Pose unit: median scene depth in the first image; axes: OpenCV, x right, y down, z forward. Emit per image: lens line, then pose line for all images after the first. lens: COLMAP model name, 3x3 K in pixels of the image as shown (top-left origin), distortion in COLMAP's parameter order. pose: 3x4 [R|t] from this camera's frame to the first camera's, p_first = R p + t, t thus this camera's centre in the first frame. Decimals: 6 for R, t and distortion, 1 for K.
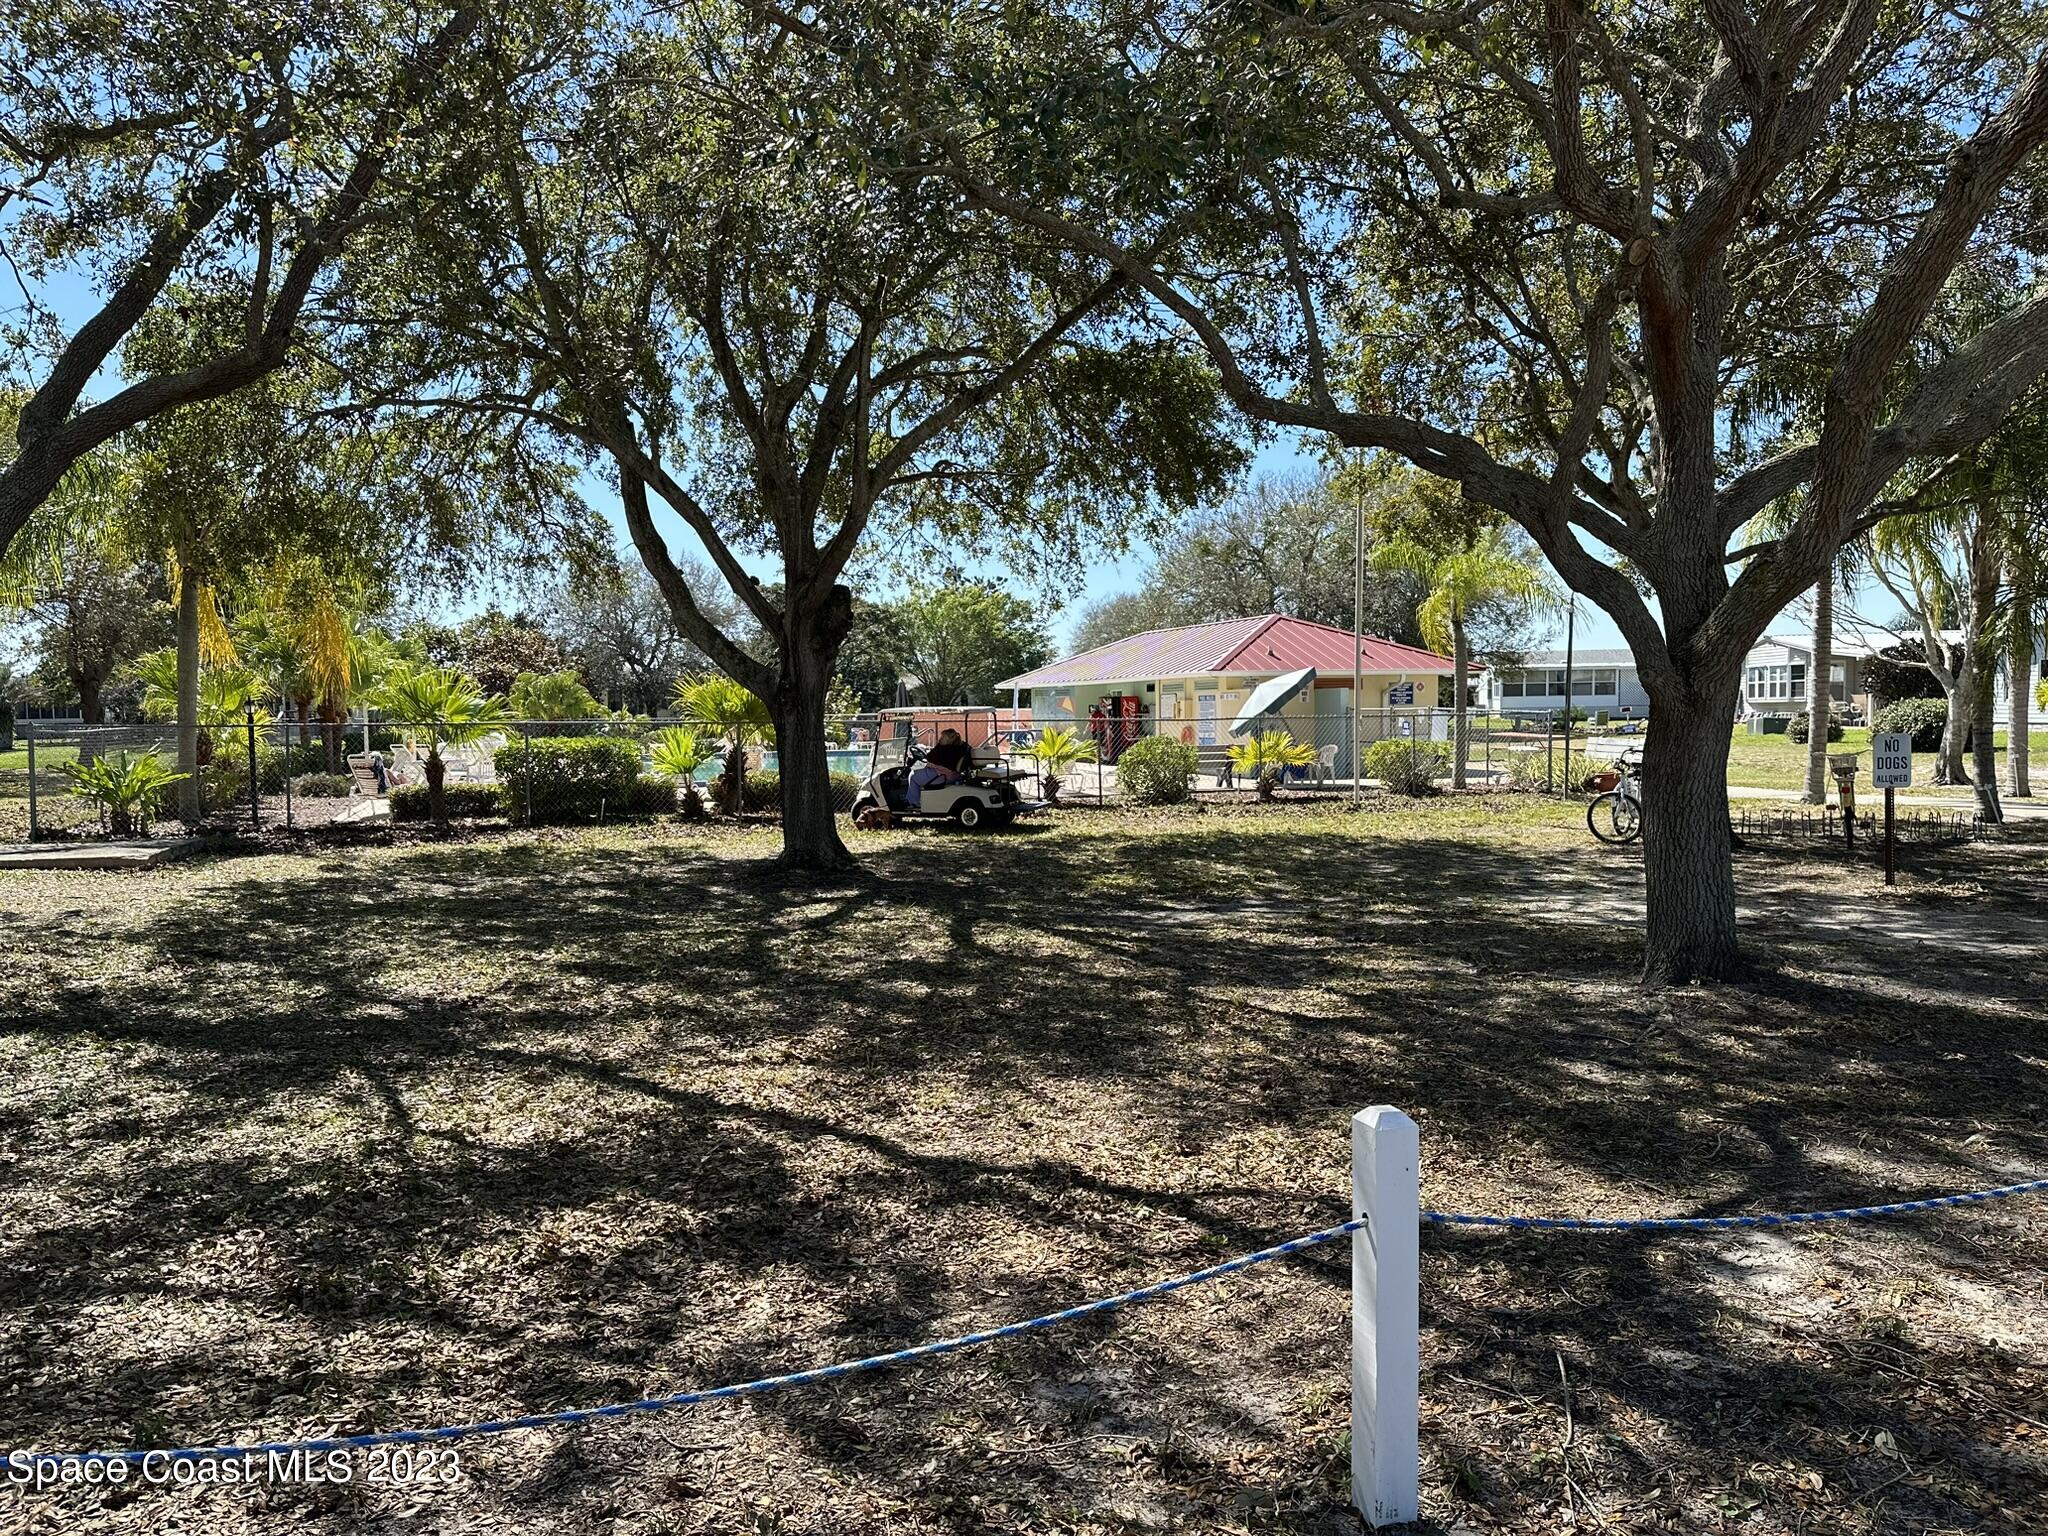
lens RADIAL K [[1448.1, 0, 1022.4], [0, 1448.1, 781.3], [0, 0, 1]] dist [0.030124, -0.039519]
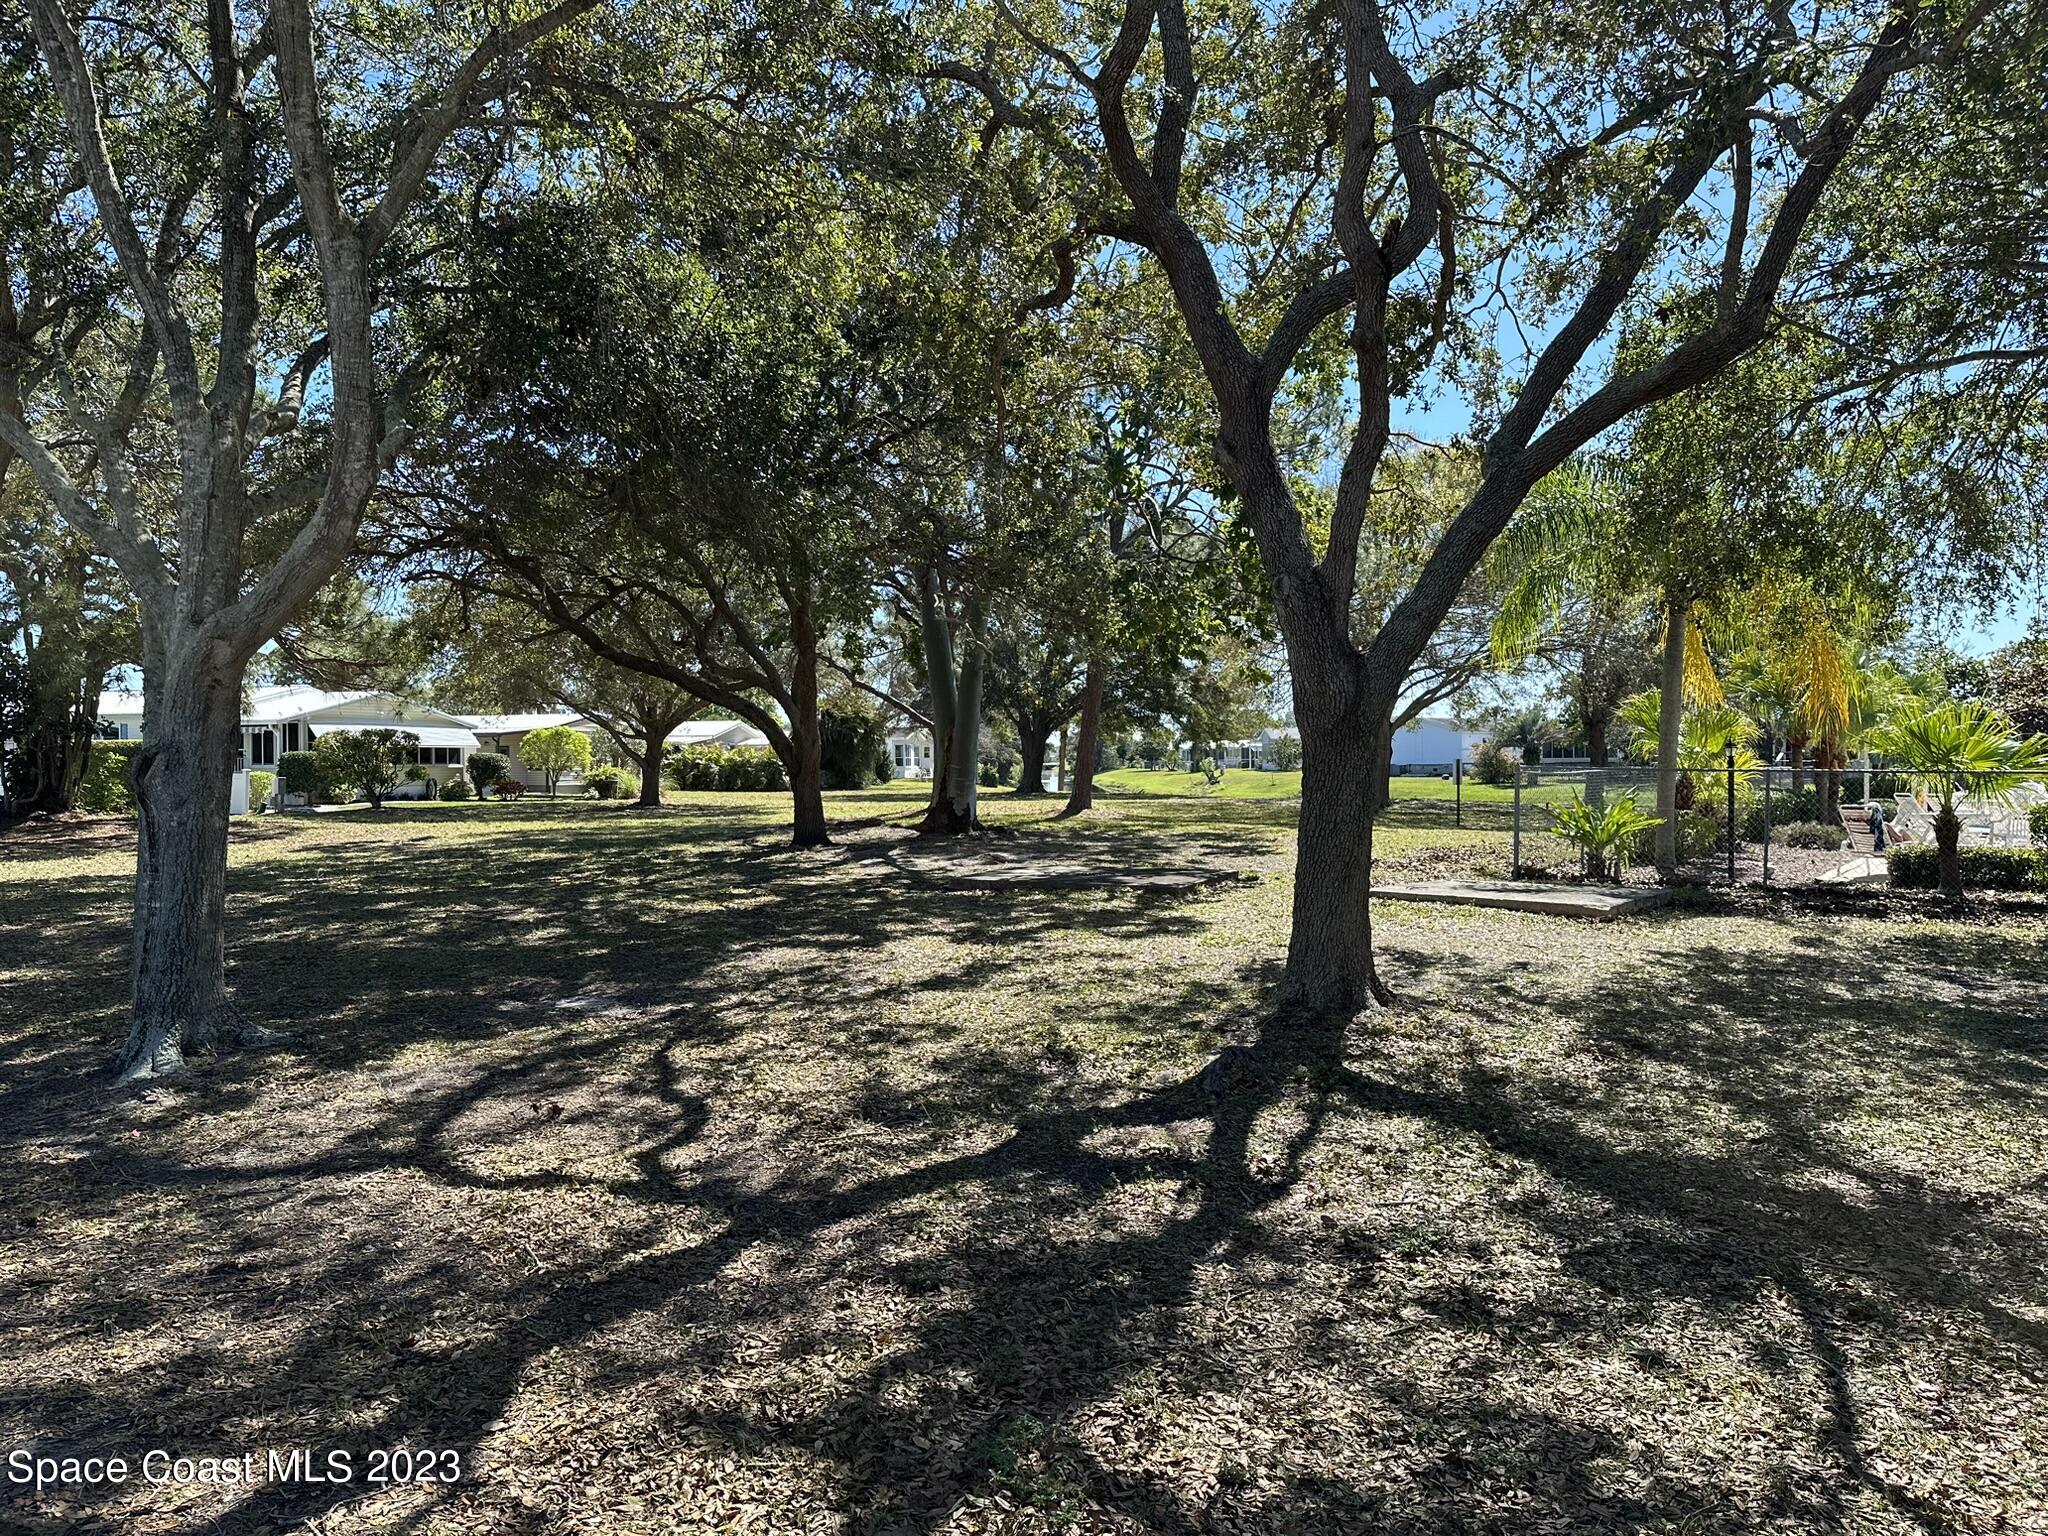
lens RADIAL K [[1448.1, 0, 1022.4], [0, 1448.1, 781.3], [0, 0, 1]] dist [0.030124, -0.039519]
pose [[0.579026, 0.024467, -0.814942, -0.047066], [-0.047211, 0.998879, -0.003554, -0.007834], [0.813941, 0.040532, 0.579532, 0.122983]]
